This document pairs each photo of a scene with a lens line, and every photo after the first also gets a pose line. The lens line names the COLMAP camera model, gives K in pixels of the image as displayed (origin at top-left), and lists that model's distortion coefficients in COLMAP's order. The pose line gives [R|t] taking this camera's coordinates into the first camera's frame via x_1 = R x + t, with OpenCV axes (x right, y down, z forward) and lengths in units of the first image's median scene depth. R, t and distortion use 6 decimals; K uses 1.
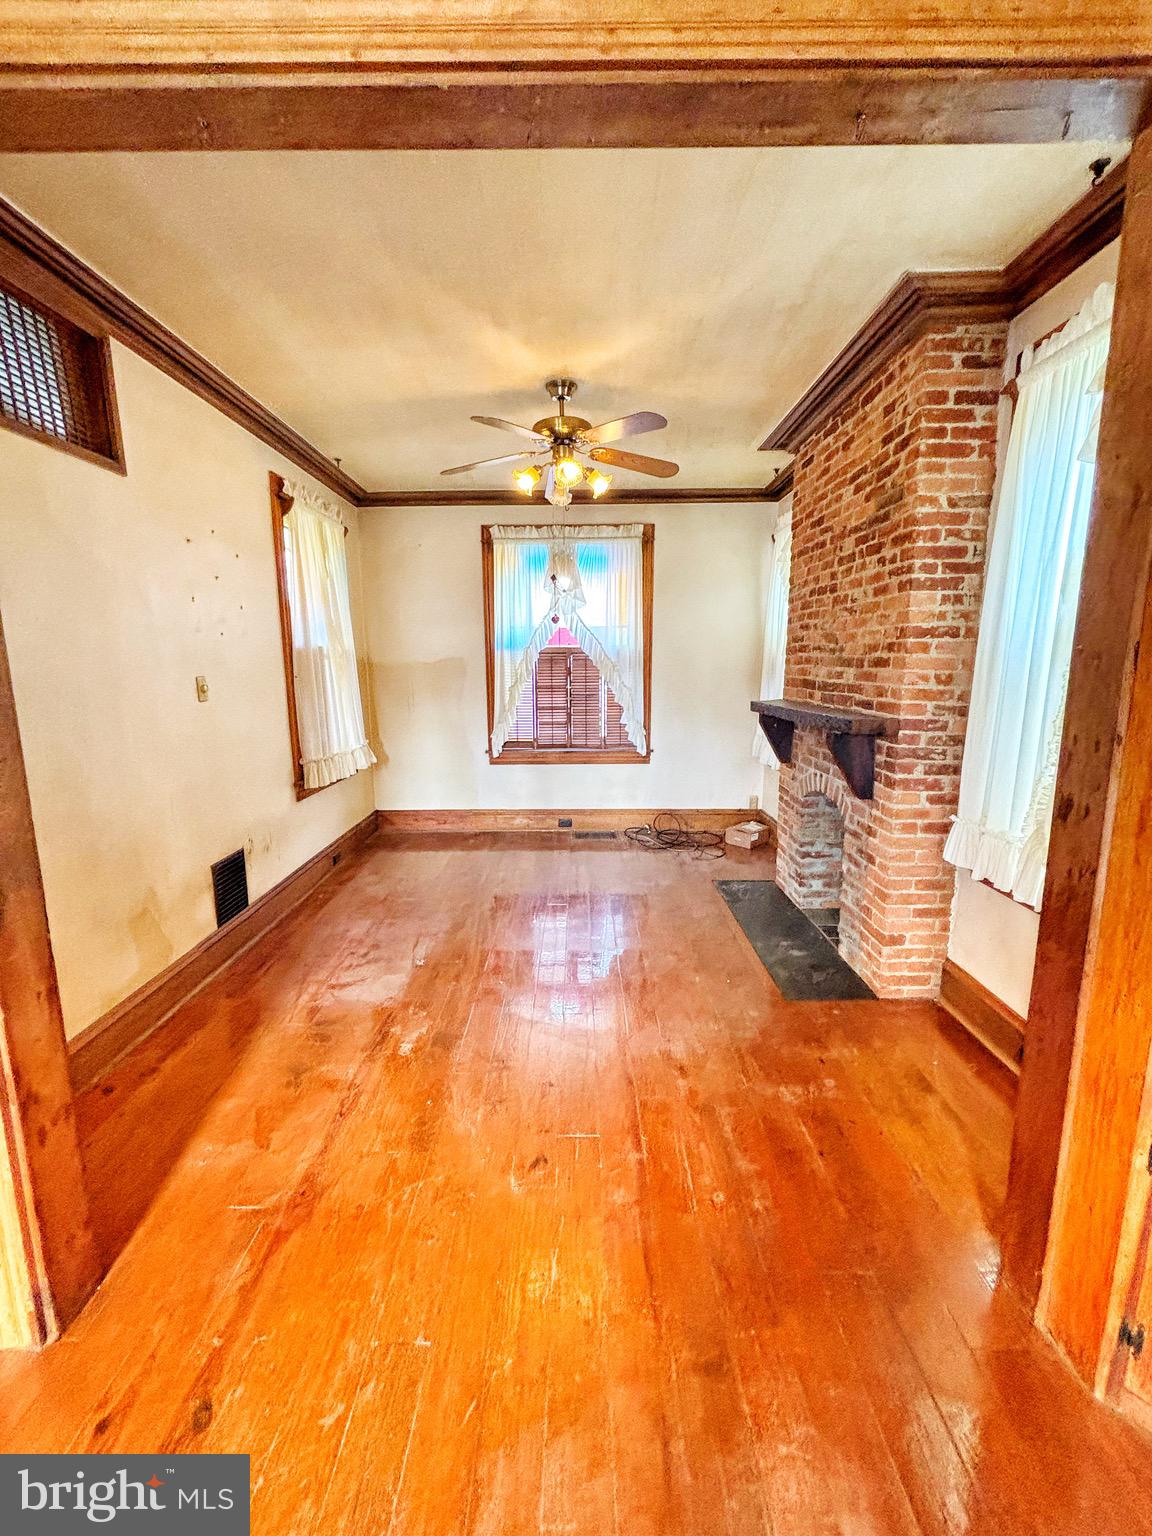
lens RADIAL K [[618.4, 0, 574.3], [0, 618.4, 768.4], [0, 0, 1]] dist [-0.003263, -0.000381]
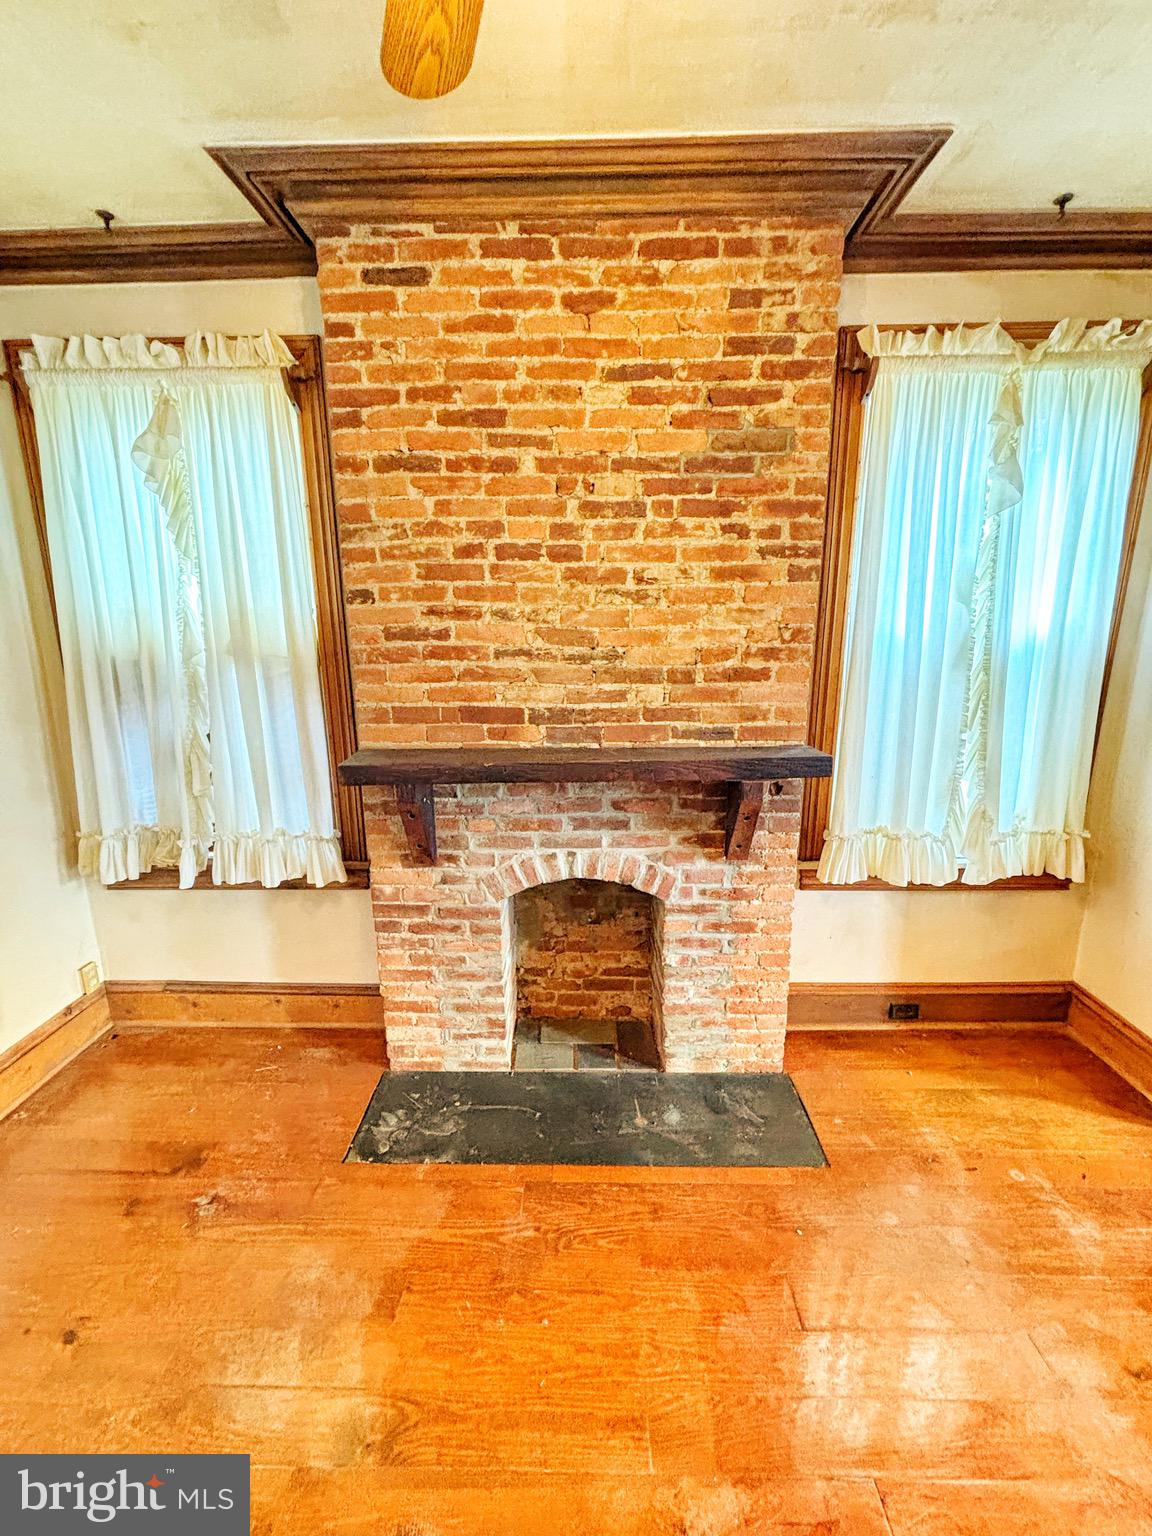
lens RADIAL K [[618.4, 0, 576.9], [0, 618.4, 770.5], [0, 0, 1]] dist [-0.003263, -0.000381]
pose [[0.017184, -0.216354, 0.976164, -0.220140], [0.181072, 0.960838, 0.209770, -0.226933], [-0.983320, 0.173151, 0.055686, 1.057959]]
